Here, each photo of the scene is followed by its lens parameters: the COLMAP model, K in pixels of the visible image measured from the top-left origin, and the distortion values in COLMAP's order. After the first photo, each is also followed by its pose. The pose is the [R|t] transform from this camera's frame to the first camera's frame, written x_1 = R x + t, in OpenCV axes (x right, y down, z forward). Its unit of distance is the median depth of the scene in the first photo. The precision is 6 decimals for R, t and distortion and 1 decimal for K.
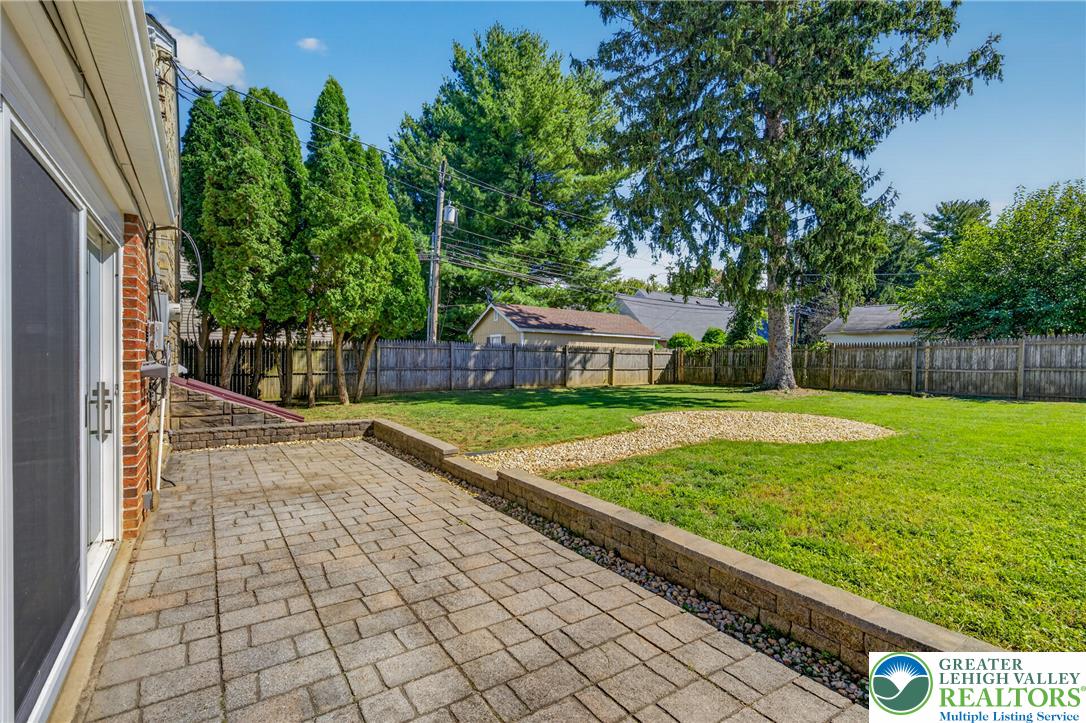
lens RADIAL K [[493.1, 0, 542.0], [0, 493.1, 367.1], [0, 0, 1]] dist [0.000253, -0.000871]
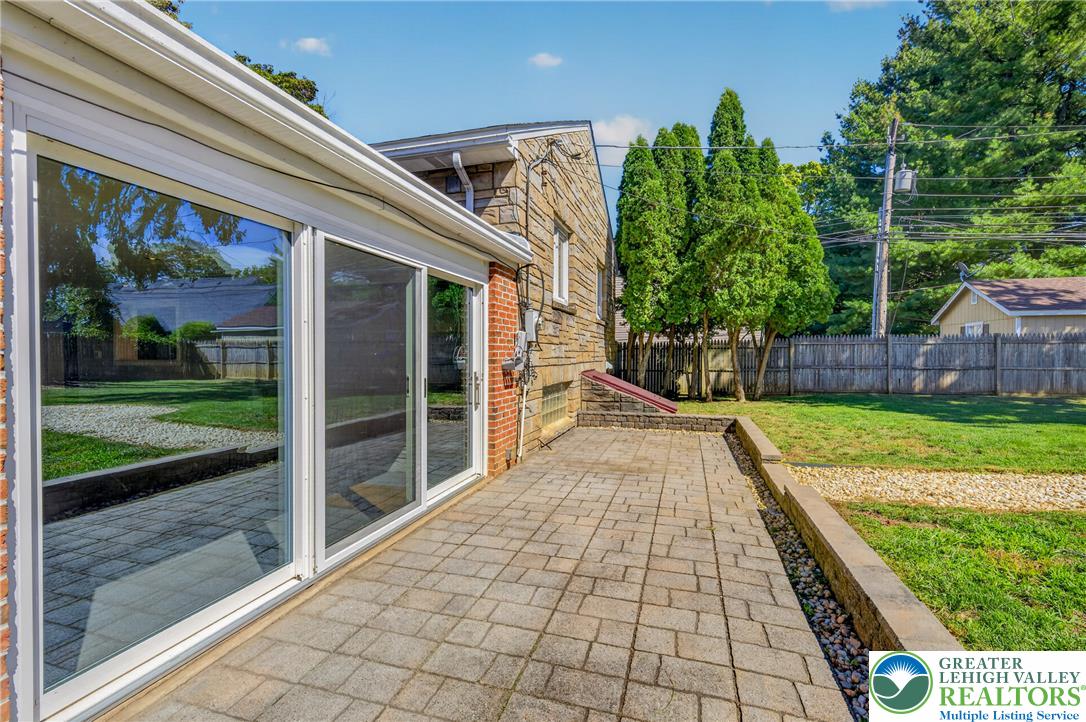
lens RADIAL K [[481.6, 0, 542.1], [0, 481.6, 356.6], [0, 0, 1]] dist [0.000376, -0.000582]
pose [[0.623613, -0.009199, -0.781679, 0.143415], [-0.005613, 0.999852, -0.016245, 0.001850], [0.781713, 0.014518, 0.623469, 0.068940]]
